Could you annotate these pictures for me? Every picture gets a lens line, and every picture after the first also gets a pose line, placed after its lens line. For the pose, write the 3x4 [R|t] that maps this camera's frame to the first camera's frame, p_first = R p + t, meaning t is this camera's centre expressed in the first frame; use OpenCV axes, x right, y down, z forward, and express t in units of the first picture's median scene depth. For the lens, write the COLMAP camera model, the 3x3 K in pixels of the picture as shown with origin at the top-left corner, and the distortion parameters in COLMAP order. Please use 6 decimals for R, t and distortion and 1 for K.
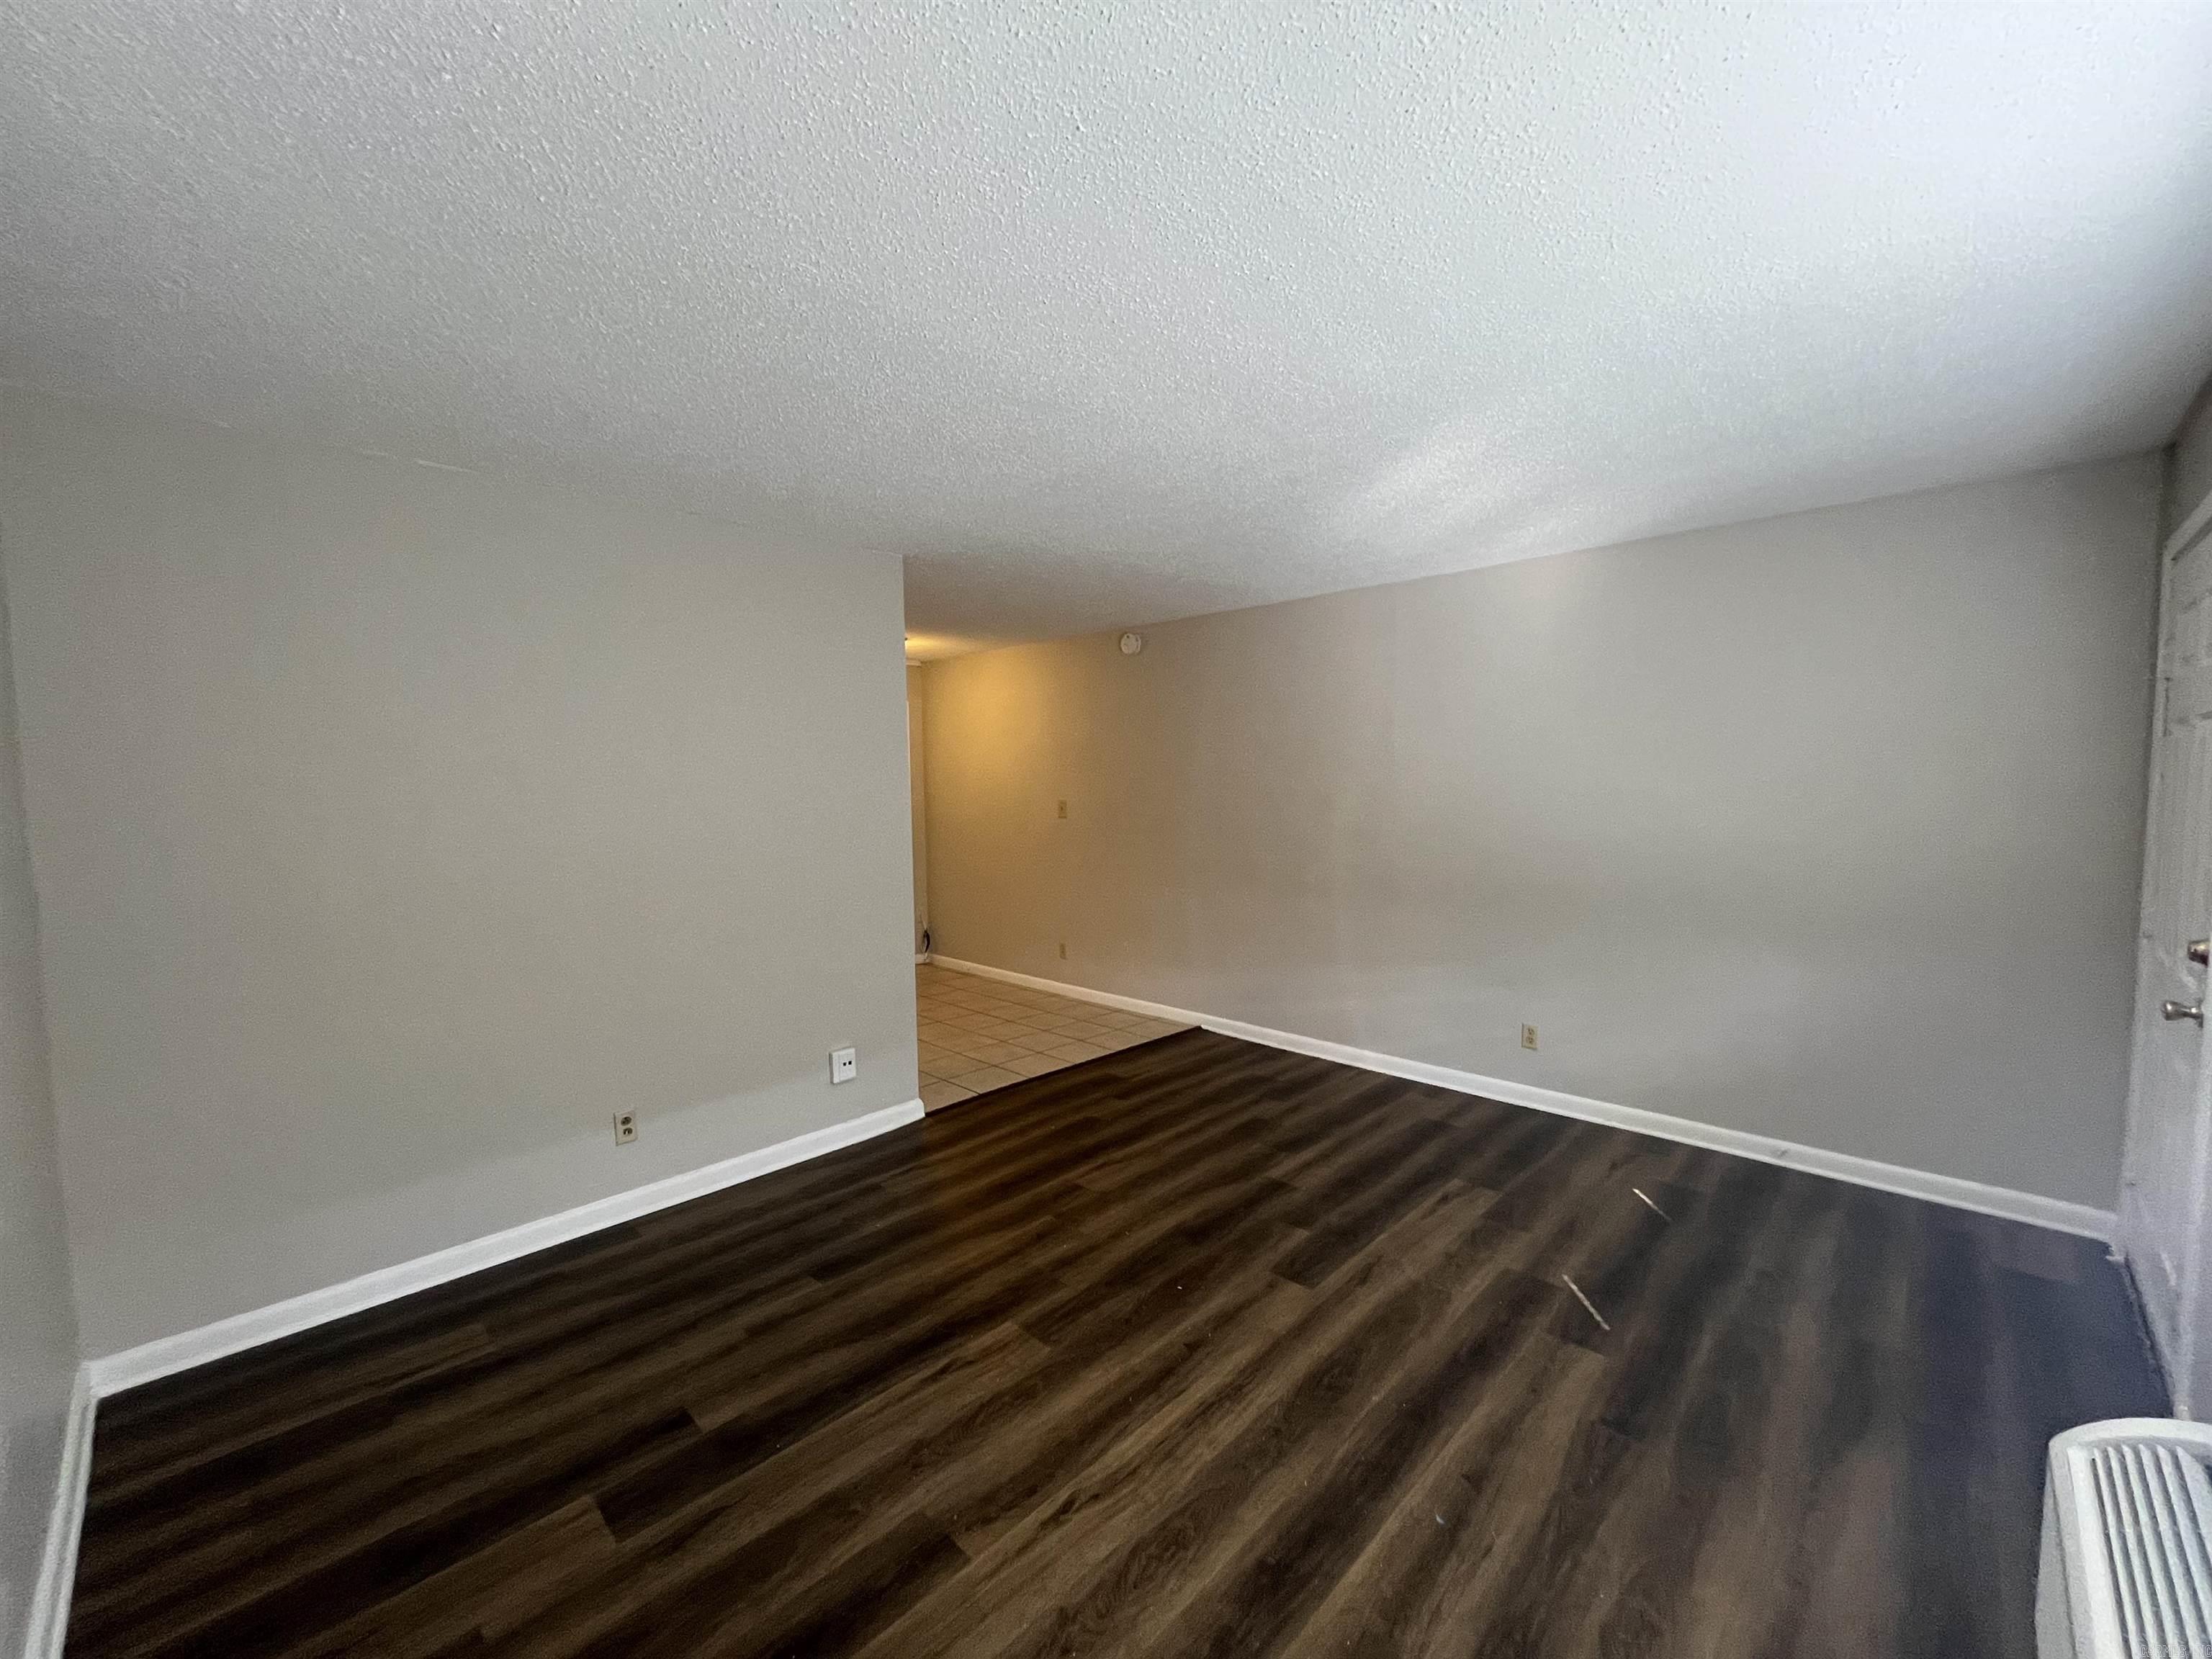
lens RADIAL K [[890.2, 0, 1107.2], [0, 890.2, 834.6], [0, 0, 1]] dist [-0.002118, -0.000937]
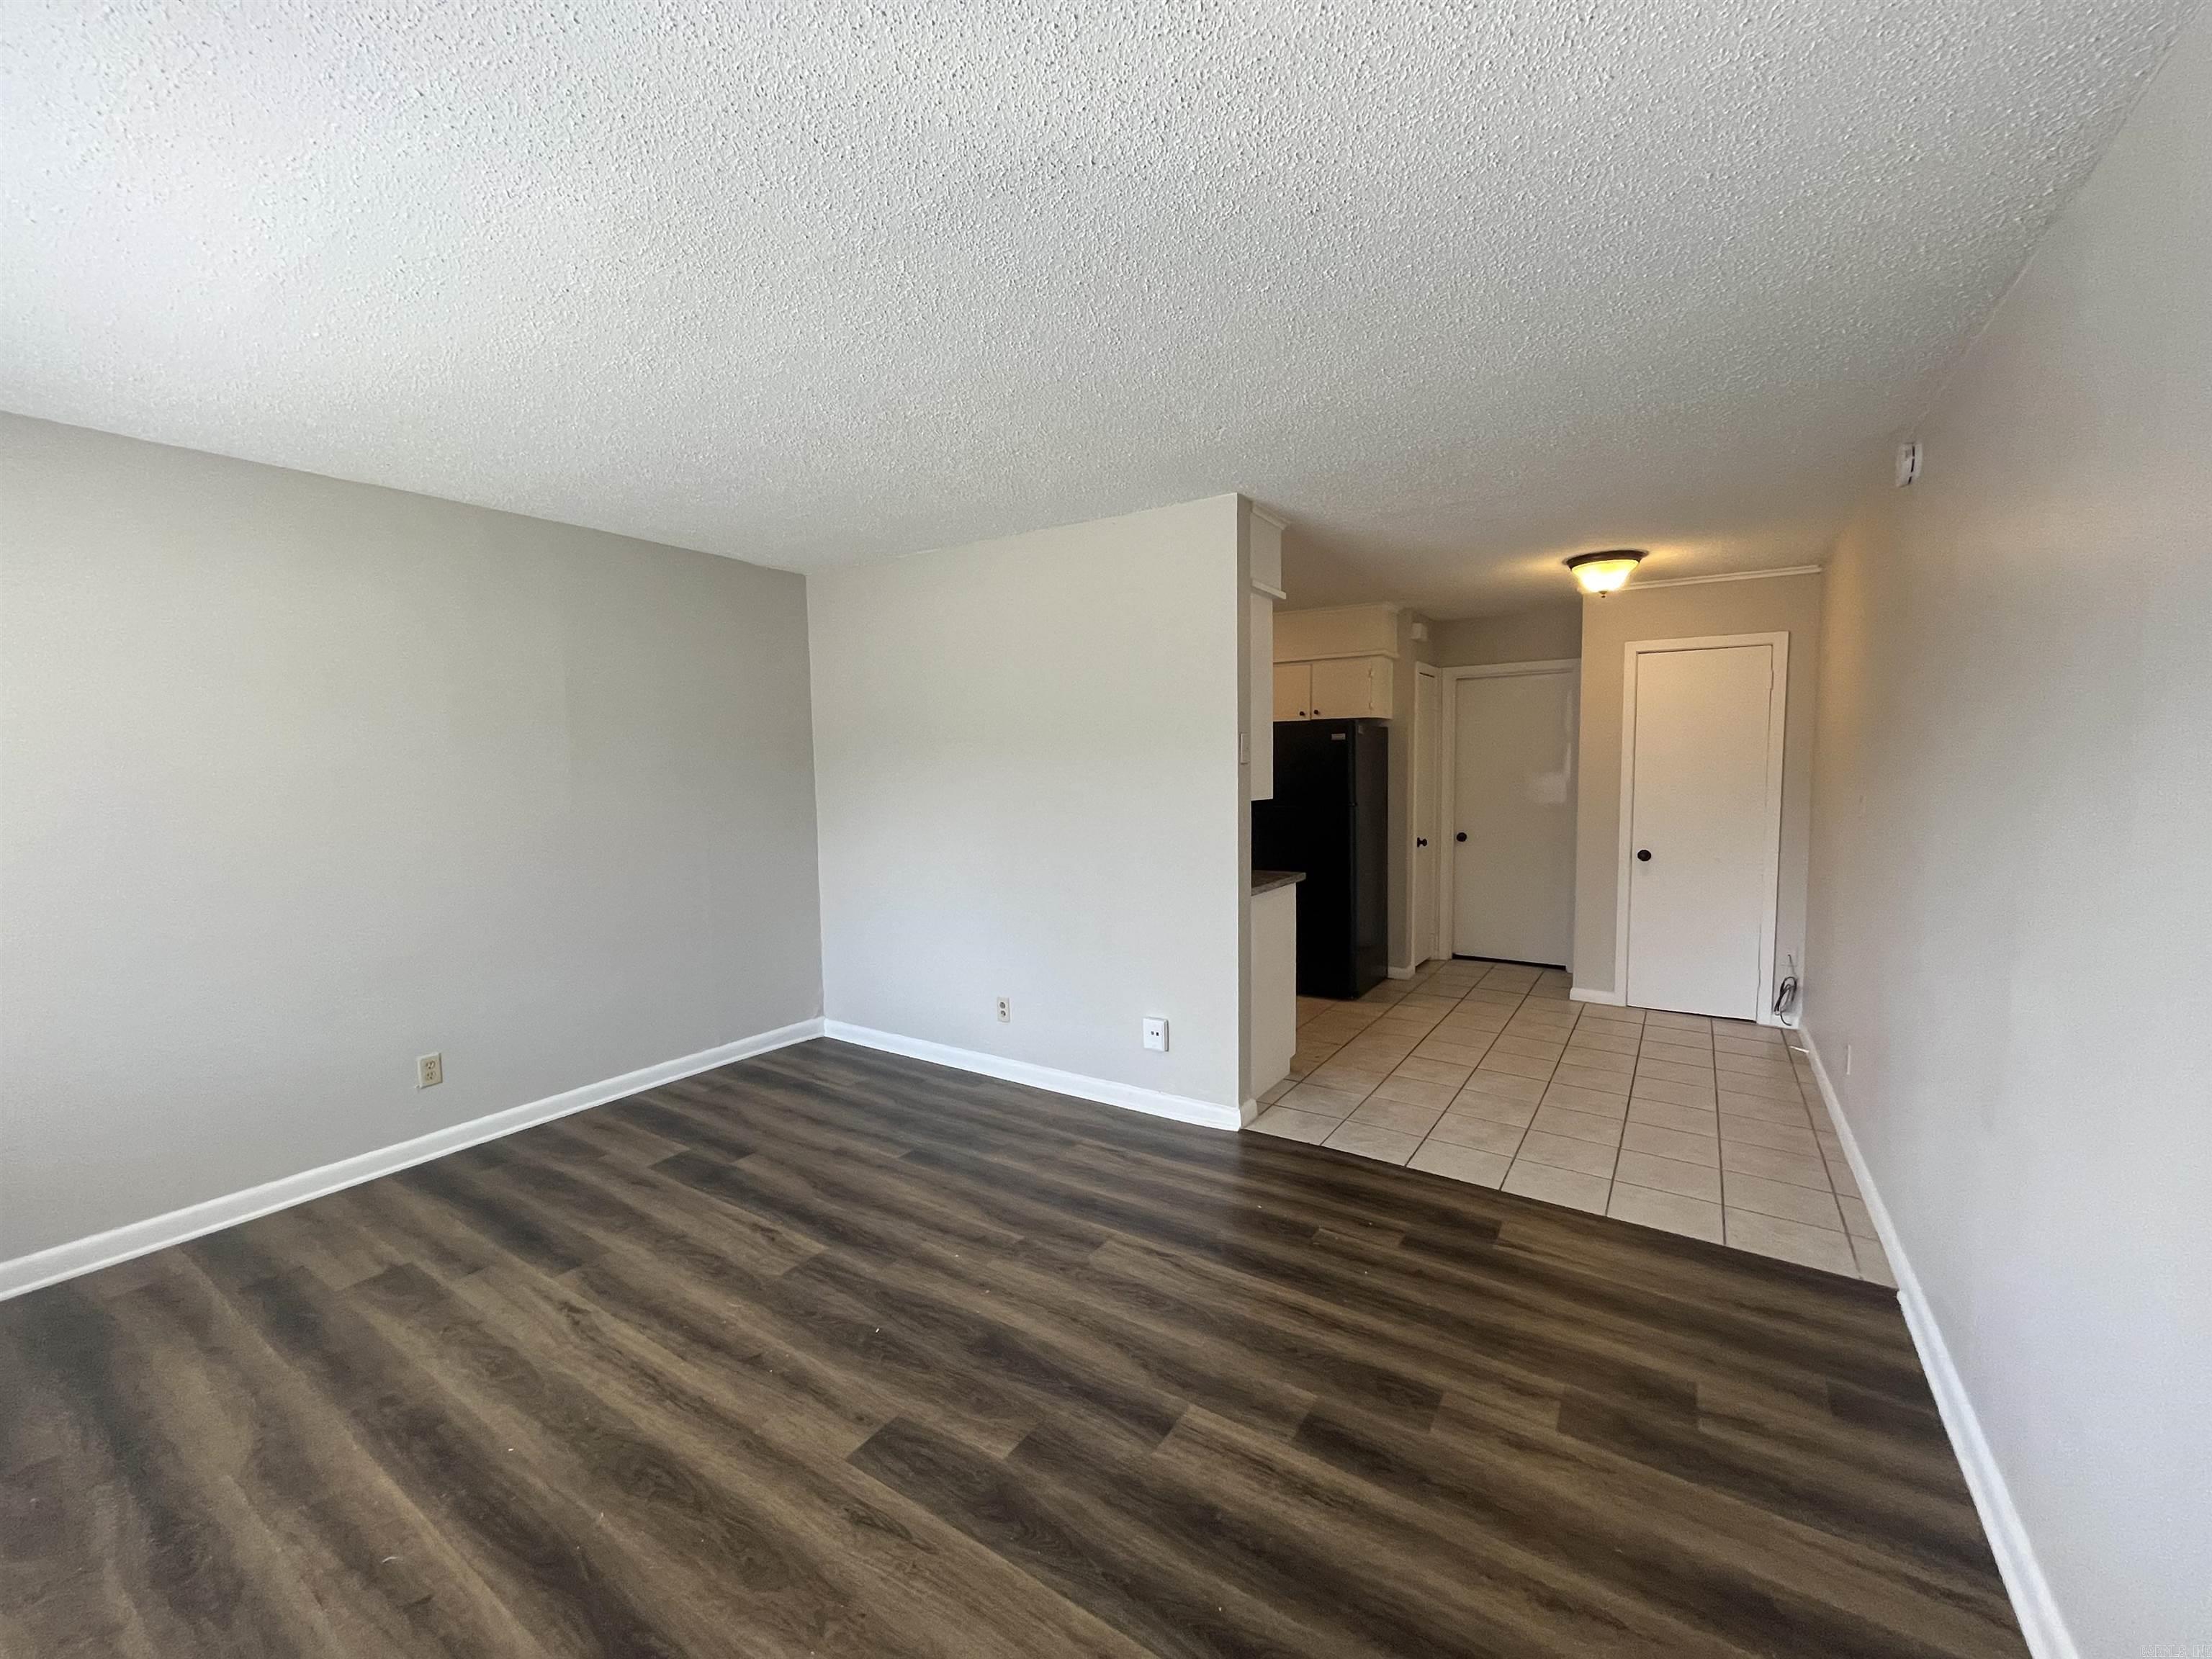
lens RADIAL K [[890.2, 0, 1107.2], [0, 890.2, 834.6], [0, 0, 1]] dist [-0.002118, -0.000937]
pose [[0.188732, 0.084569, -0.978380, 0.914459], [-0.057974, 0.995507, 0.074866, -0.052122], [0.980316, 0.042591, 0.192787, 1.035768]]
